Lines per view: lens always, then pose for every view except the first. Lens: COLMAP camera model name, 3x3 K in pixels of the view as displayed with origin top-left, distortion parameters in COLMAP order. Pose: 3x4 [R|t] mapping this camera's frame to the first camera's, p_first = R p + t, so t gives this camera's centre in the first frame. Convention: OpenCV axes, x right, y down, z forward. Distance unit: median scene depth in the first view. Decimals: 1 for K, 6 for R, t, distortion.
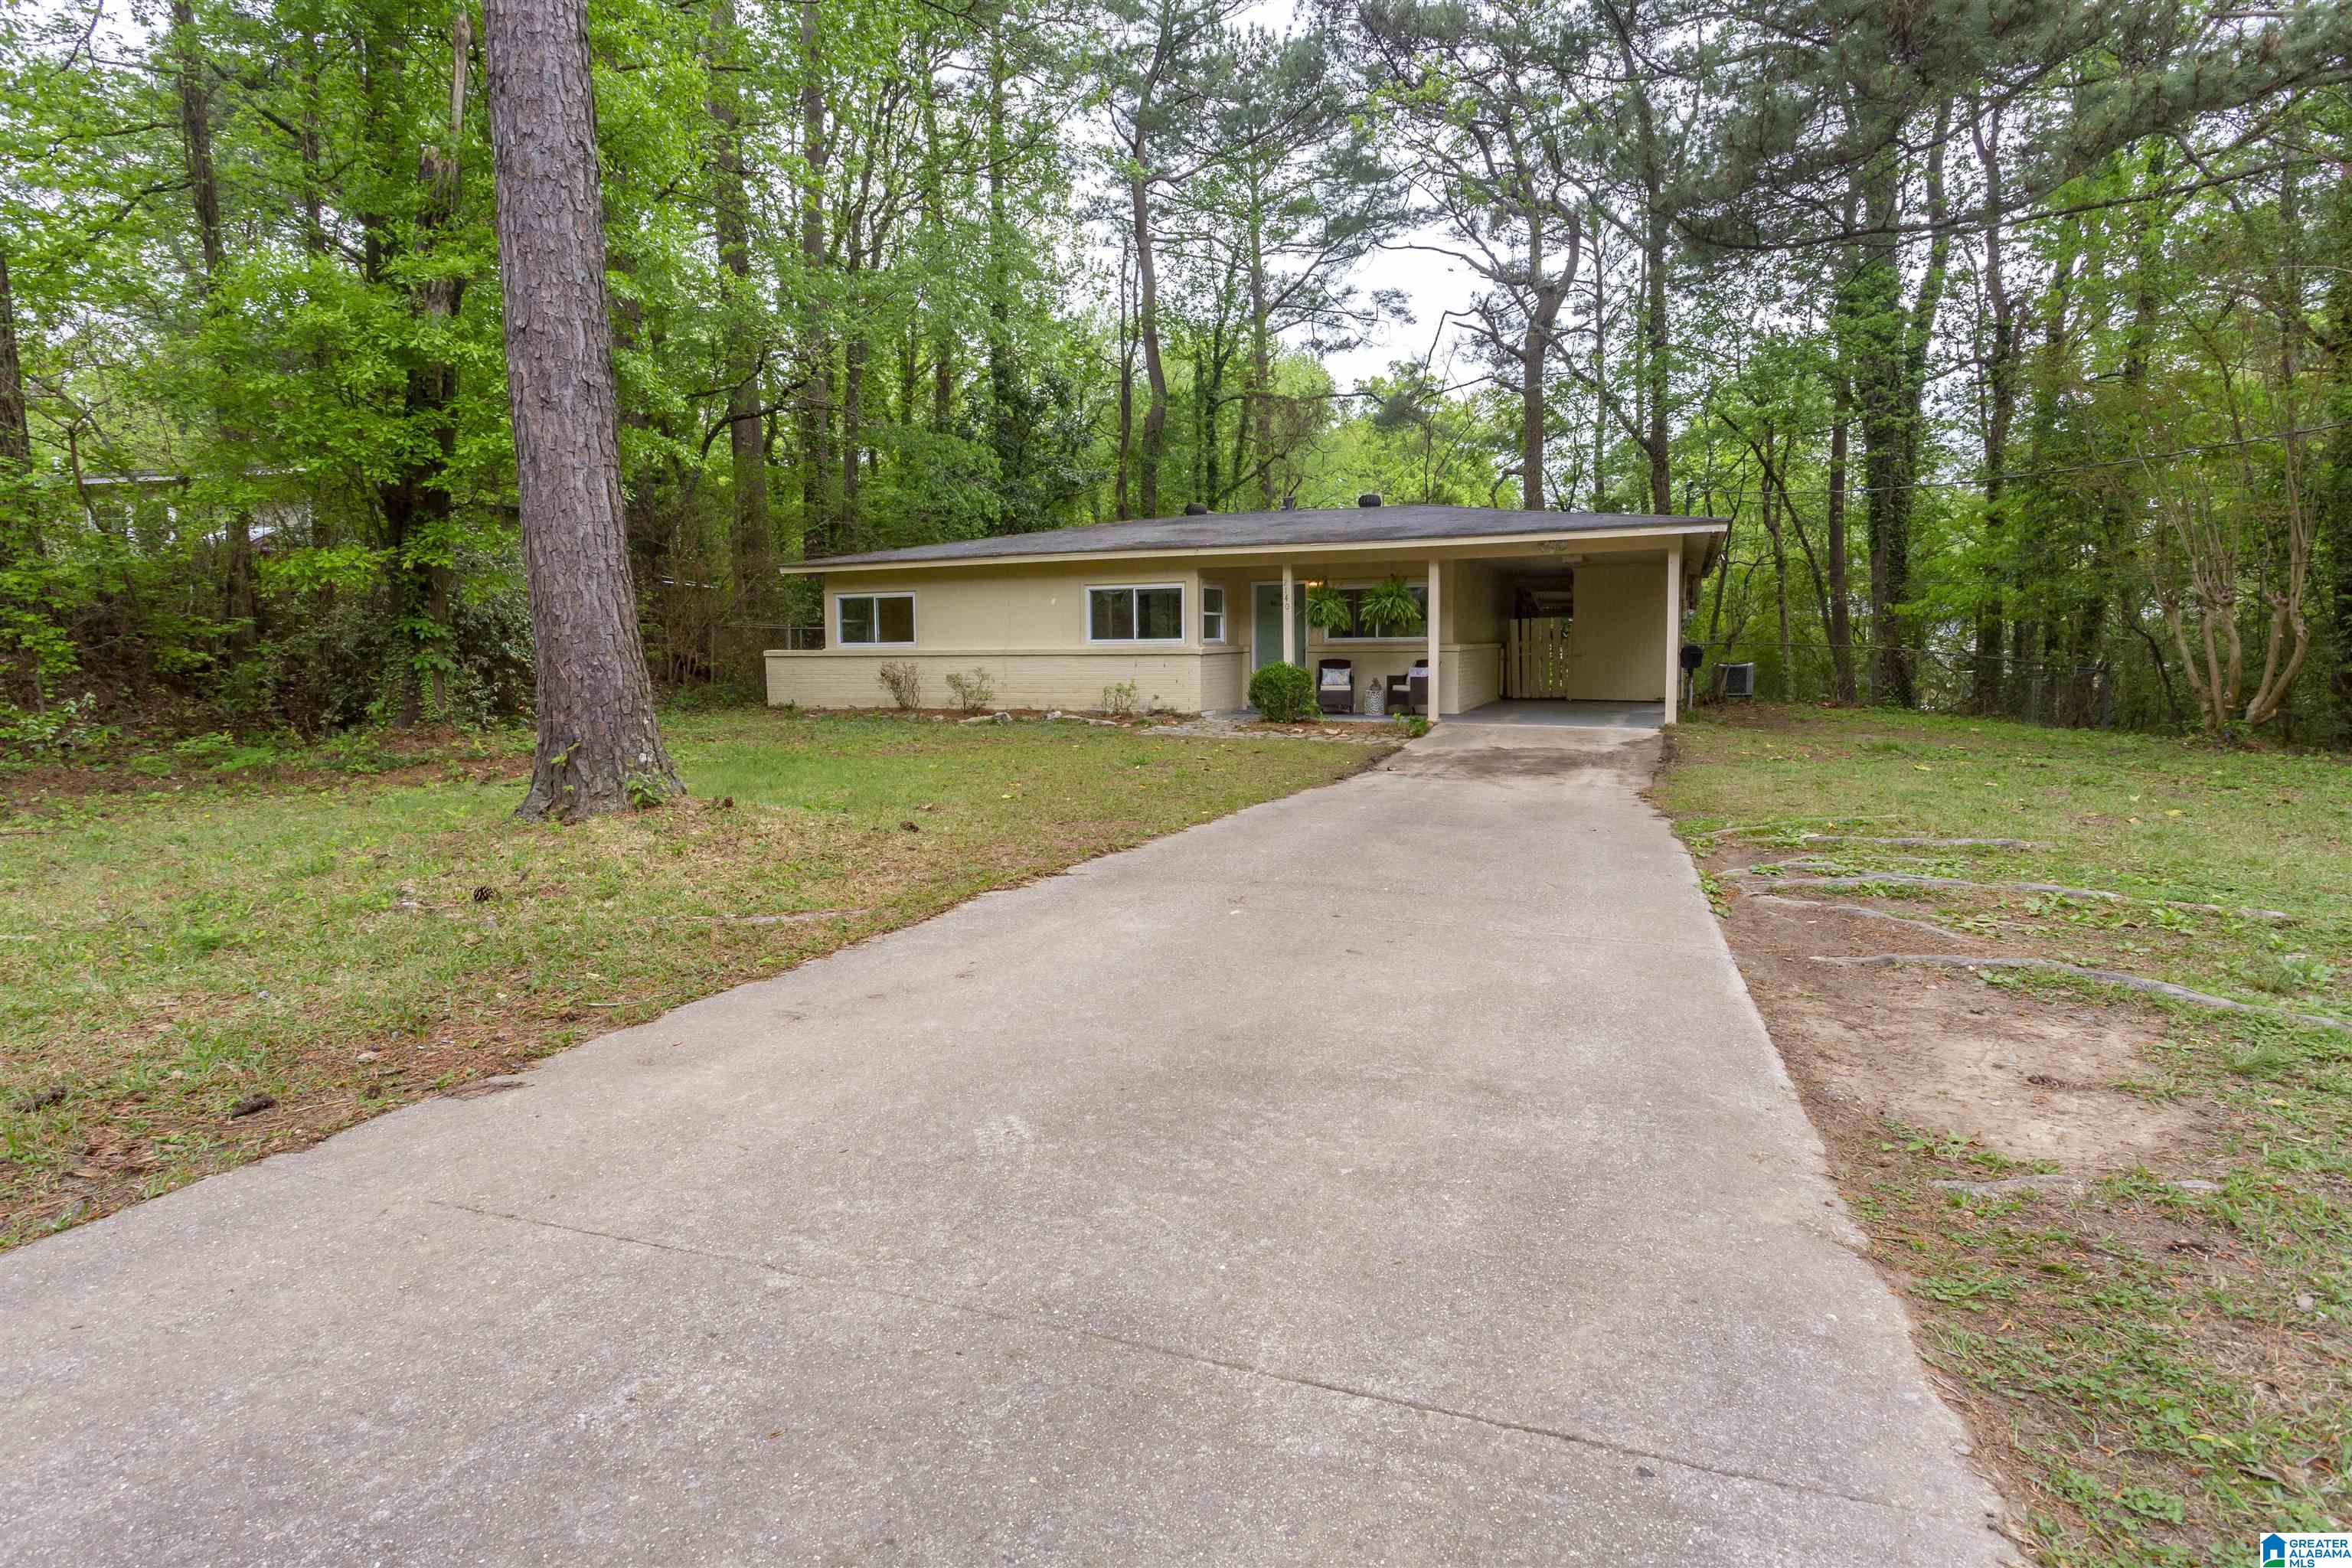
lens RADIAL K [[1111.2, 0, 1190.4], [0, 1111.2, 767.3], [0, 0, 1]] dist [0.001090, 0.001992]
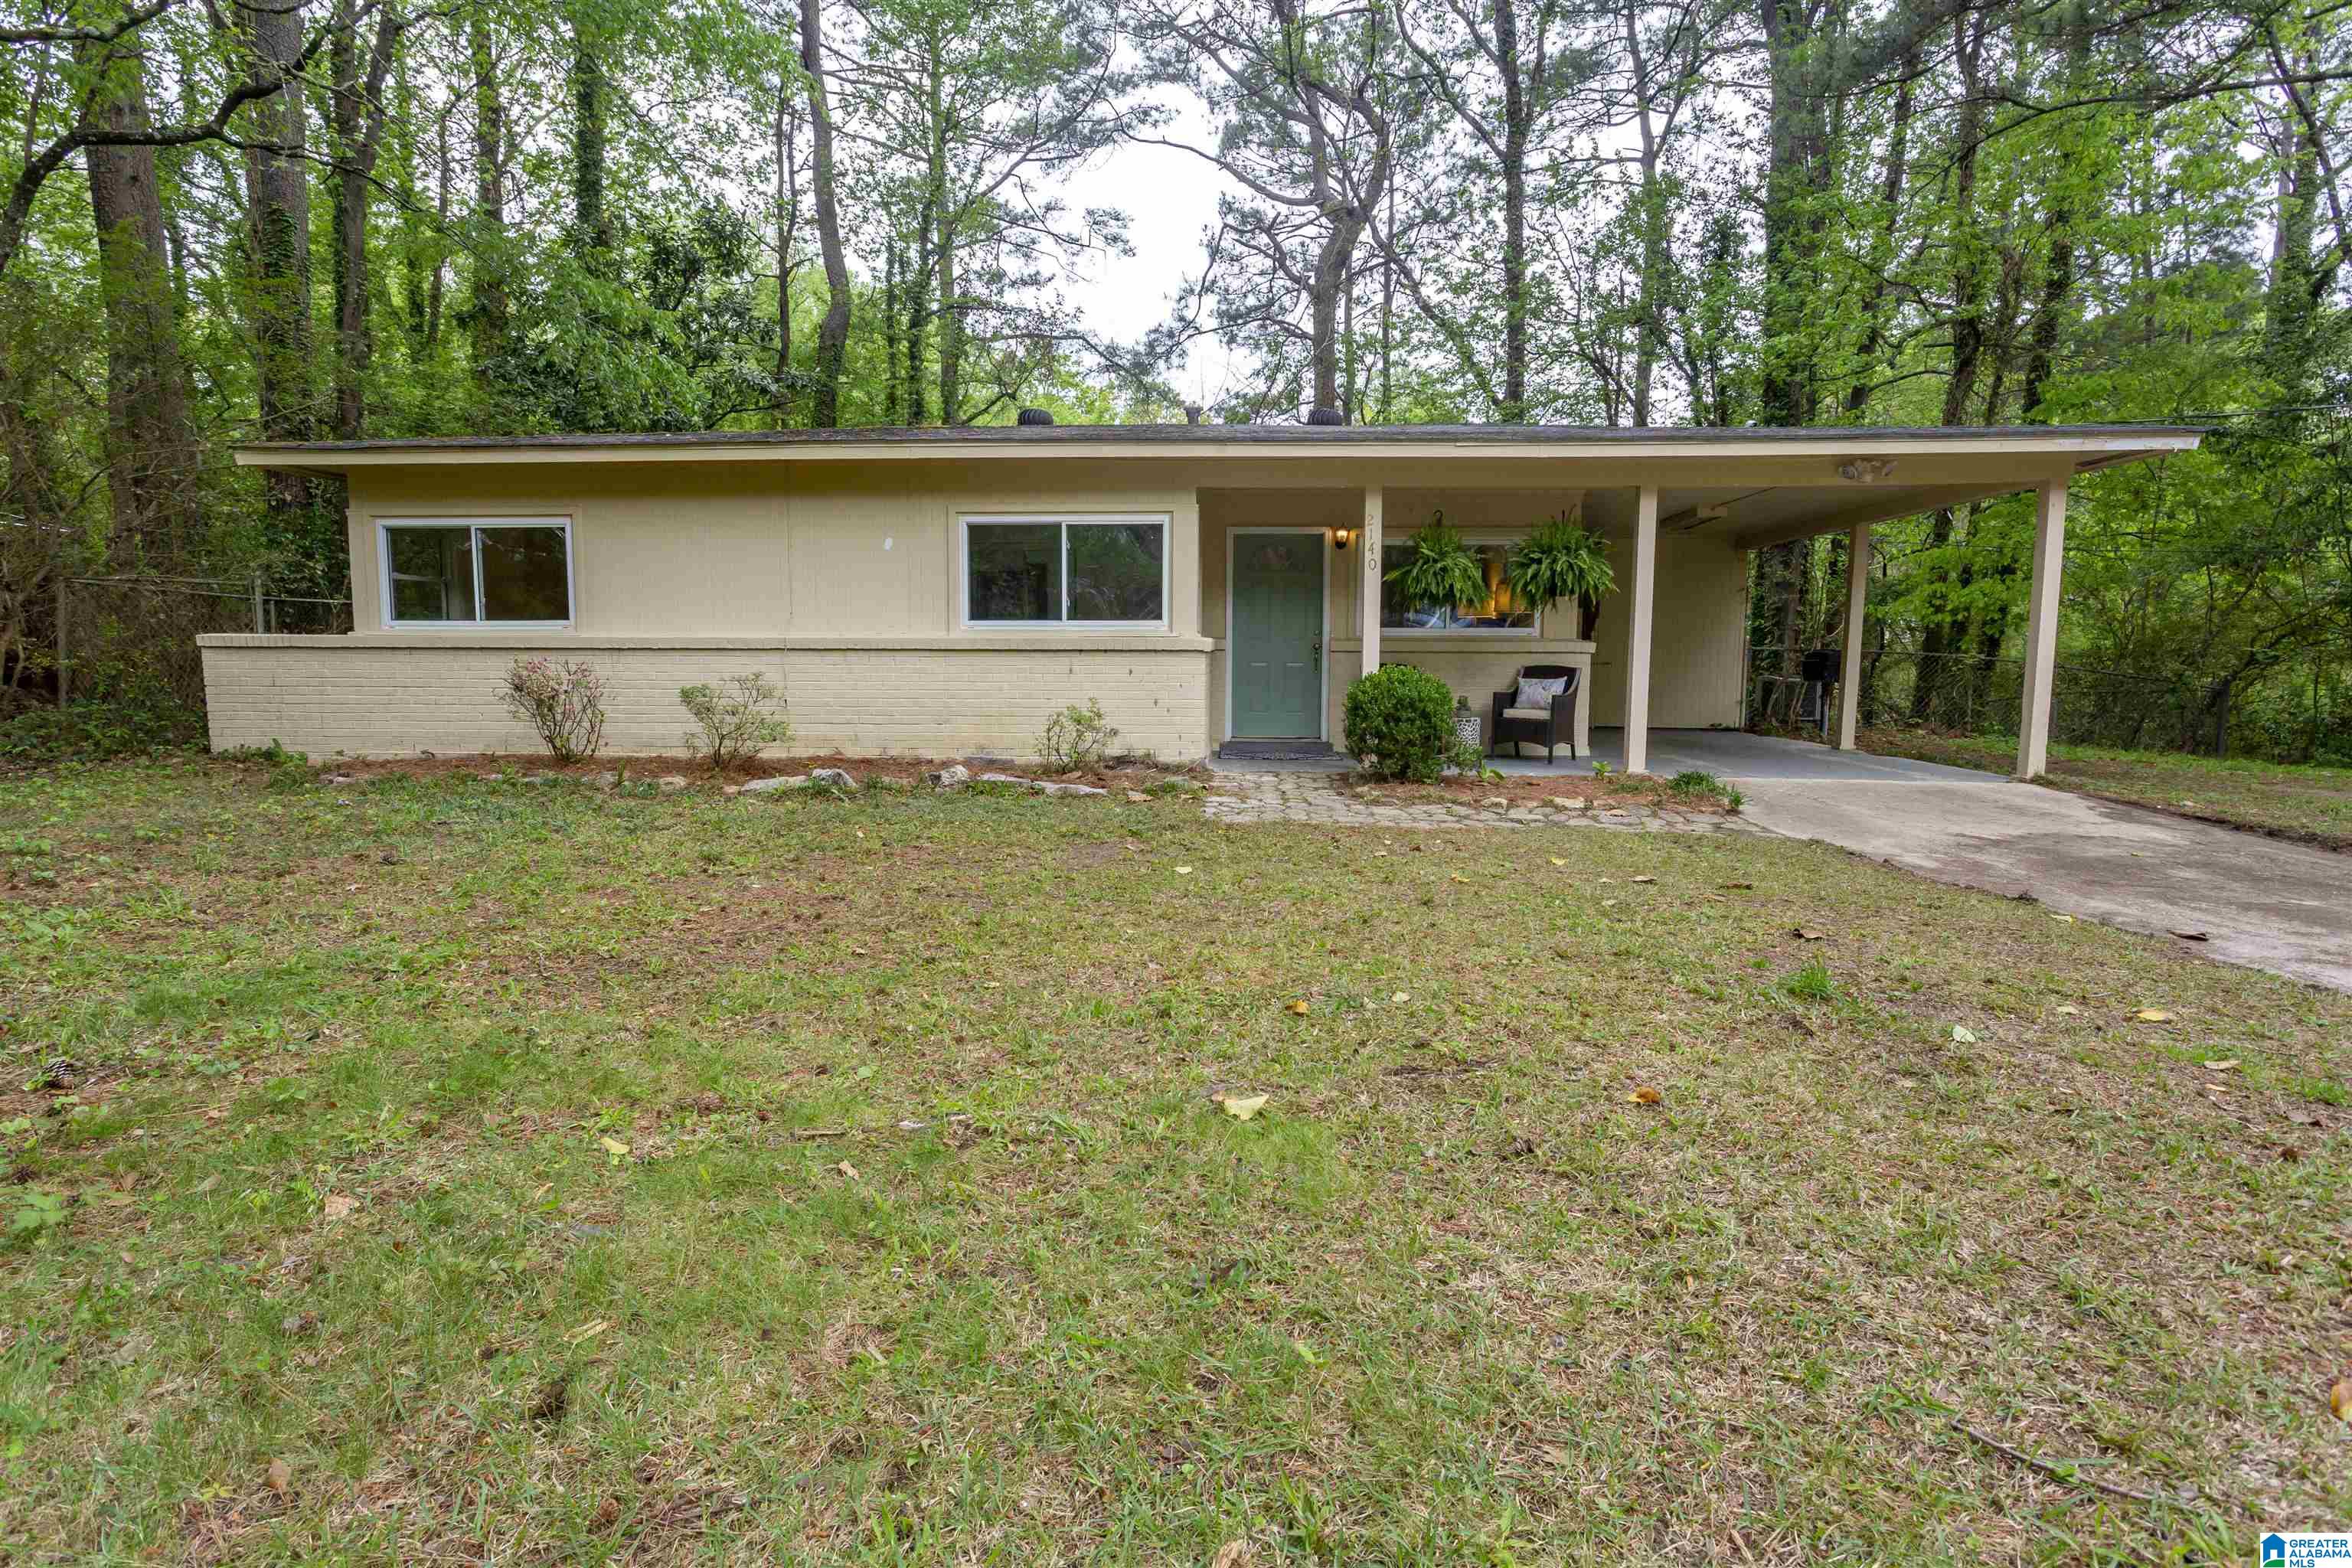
lens RADIAL K [[1199.7, 0, 1186.7], [0, 1199.7, 796.9], [0, 0, 1]] dist [-0.008772, 0.003517]
pose [[0.941236, -0.026510, 0.336707, -0.174965], [0.023945, 0.999644, 0.011770, -0.035007], [-0.336899, -0.003016, 0.941536, 0.416325]]
